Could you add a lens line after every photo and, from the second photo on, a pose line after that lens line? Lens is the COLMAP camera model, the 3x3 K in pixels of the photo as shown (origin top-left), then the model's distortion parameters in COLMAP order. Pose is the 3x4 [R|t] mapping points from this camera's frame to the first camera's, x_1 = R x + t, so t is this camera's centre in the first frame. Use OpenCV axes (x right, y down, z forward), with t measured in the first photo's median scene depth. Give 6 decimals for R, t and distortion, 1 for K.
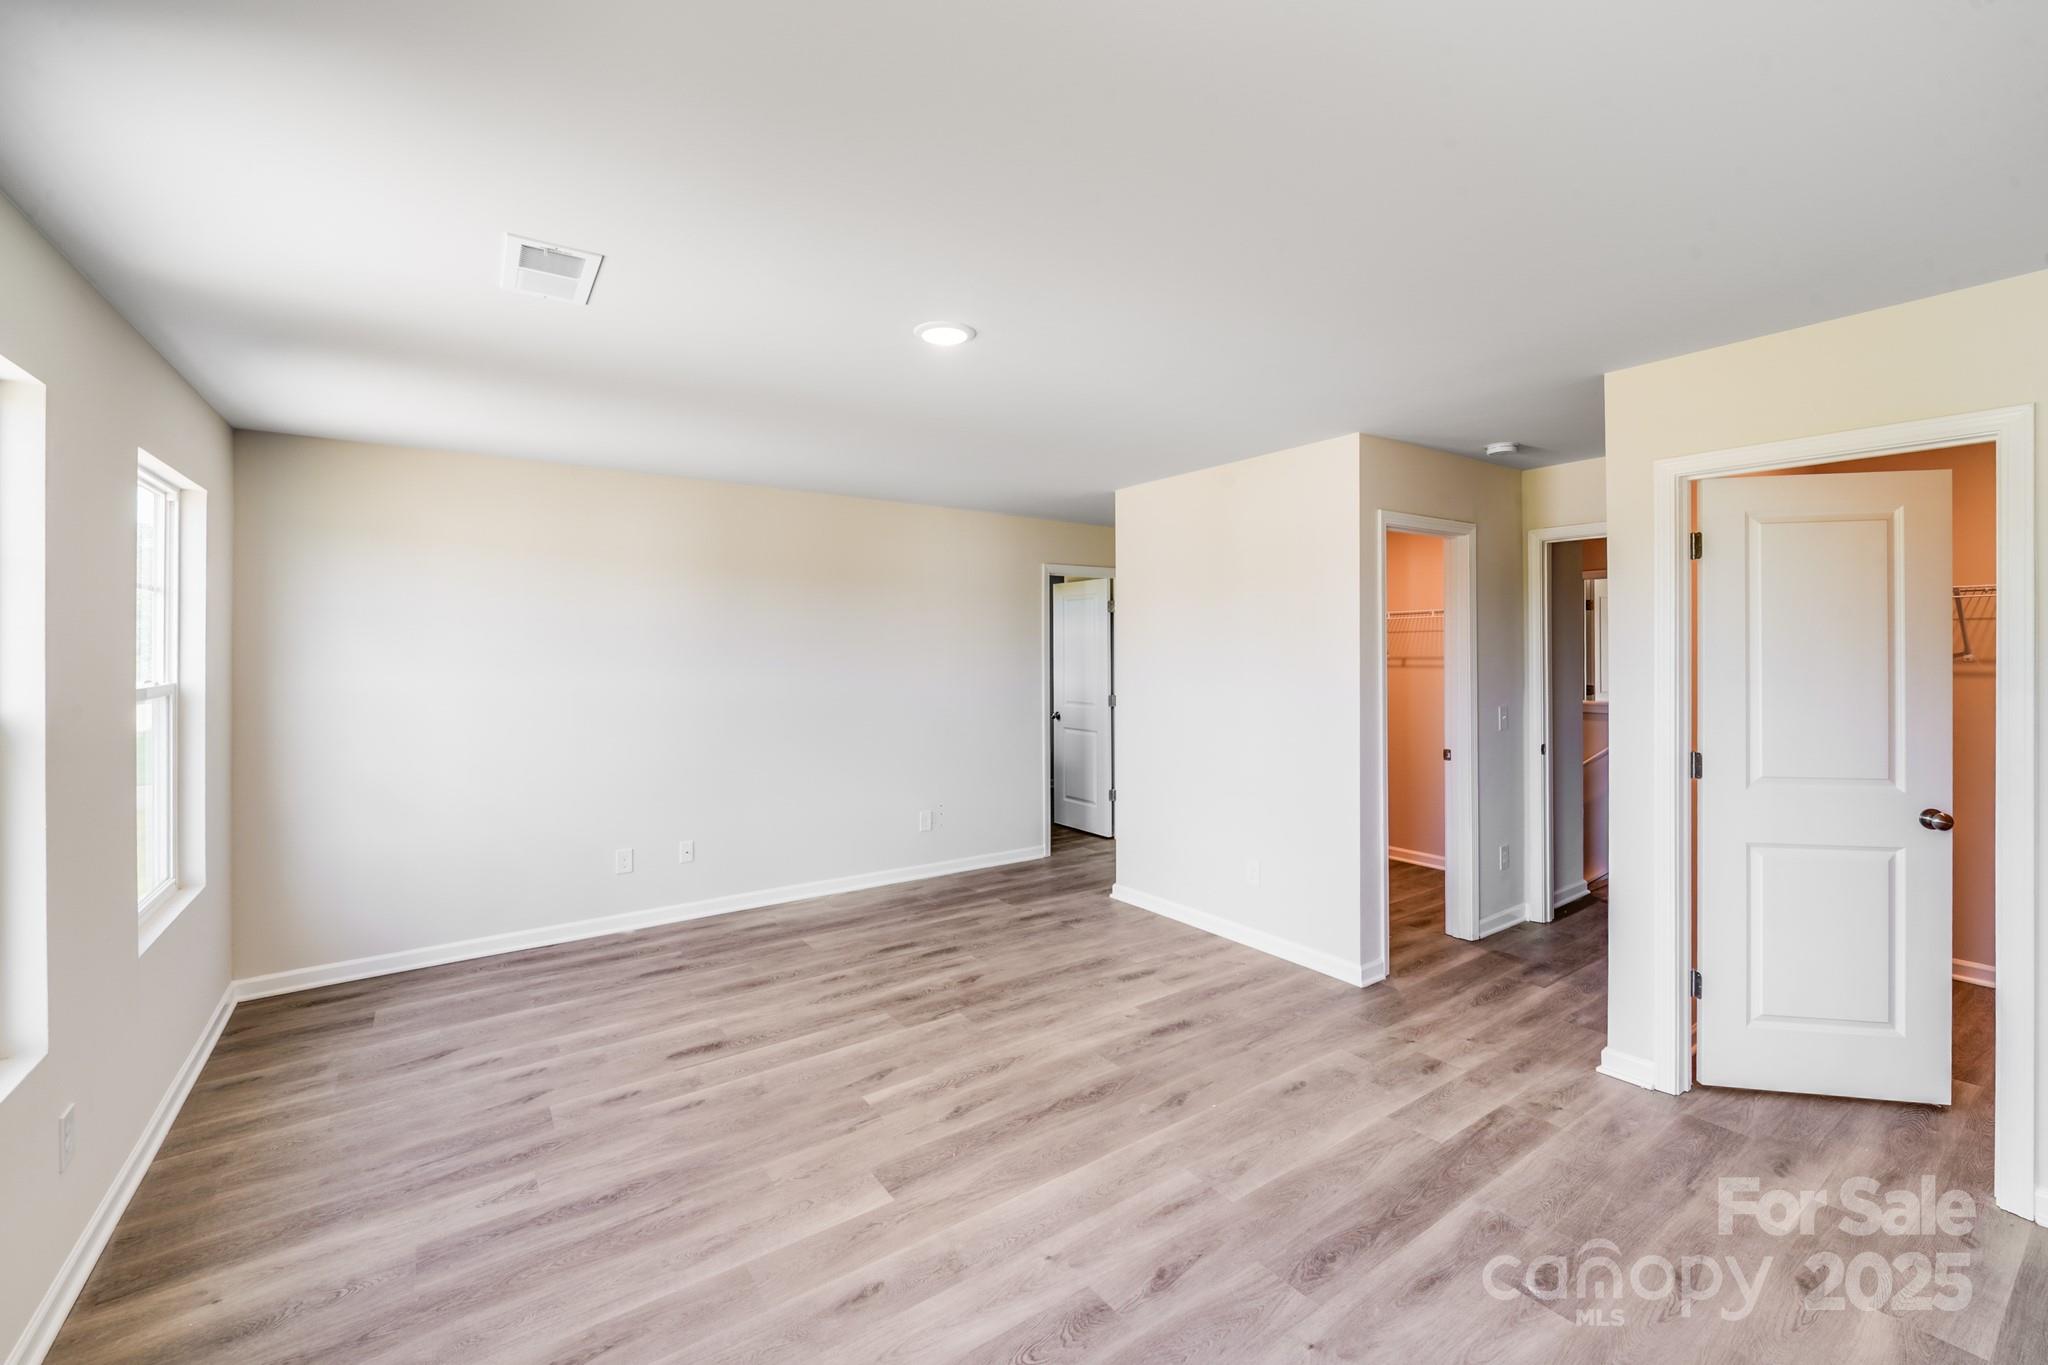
lens RADIAL K [[822.3, 0, 1051.3], [0, 822.3, 654.2], [0, 0, 1]] dist [-0.005967, -0.000365]
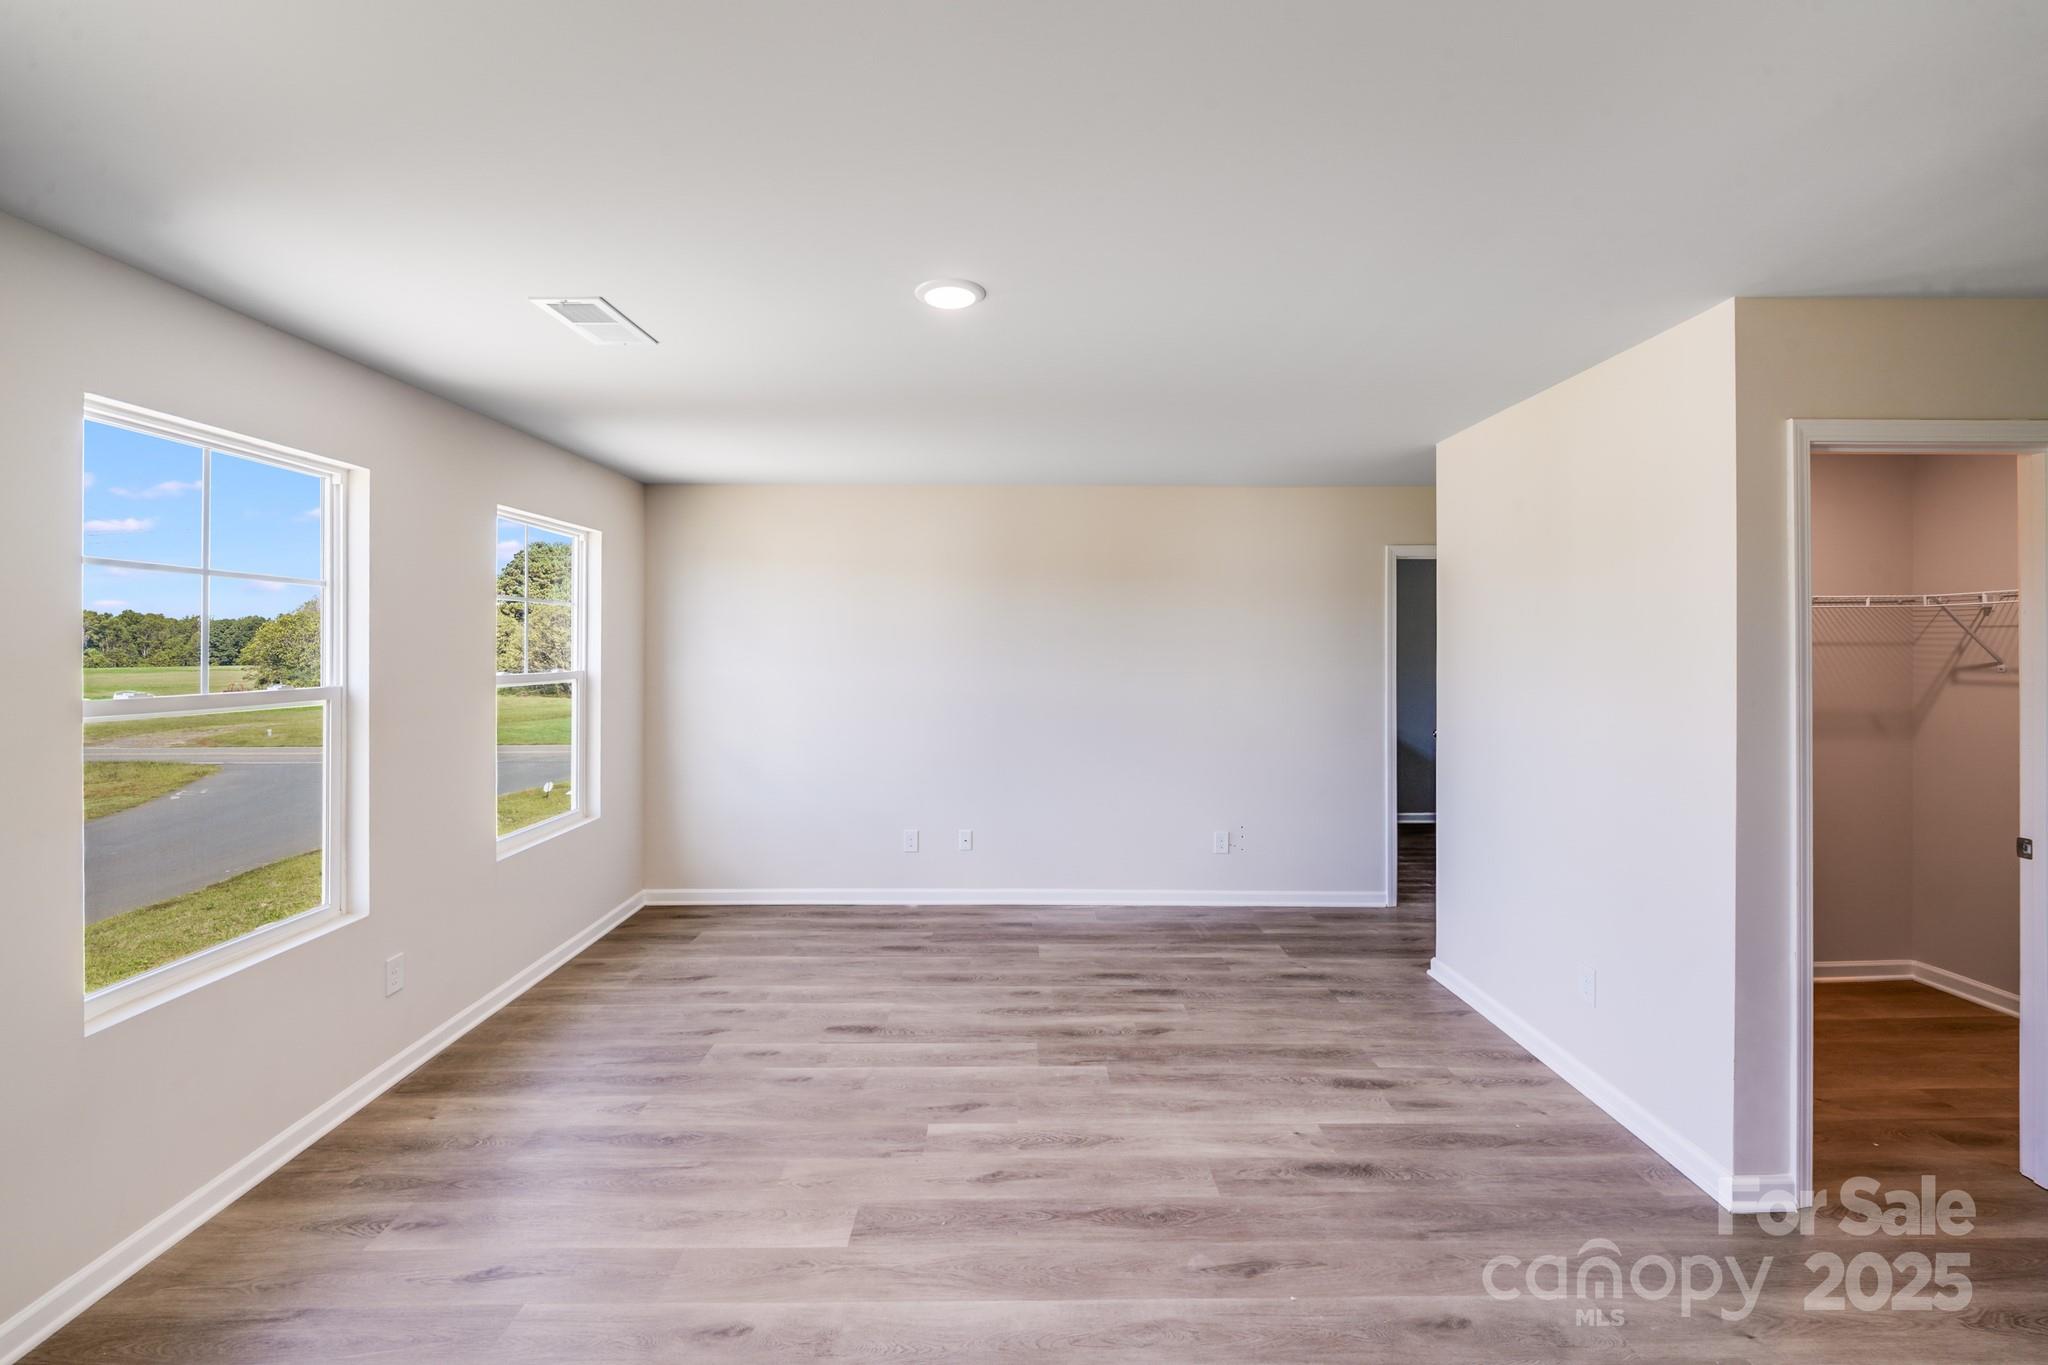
lens RADIAL K [[844.0, 0, 1031.5], [0, 844.0, 636.6], [0, 0, 1]] dist [-0.007591, -0.000643]
pose [[0.826386, 0.001111, -0.563103, 0.329900], [-0.012466, 0.999789, -0.016322, -0.003896], [0.562966, 0.020508, 0.826225, 0.208682]]
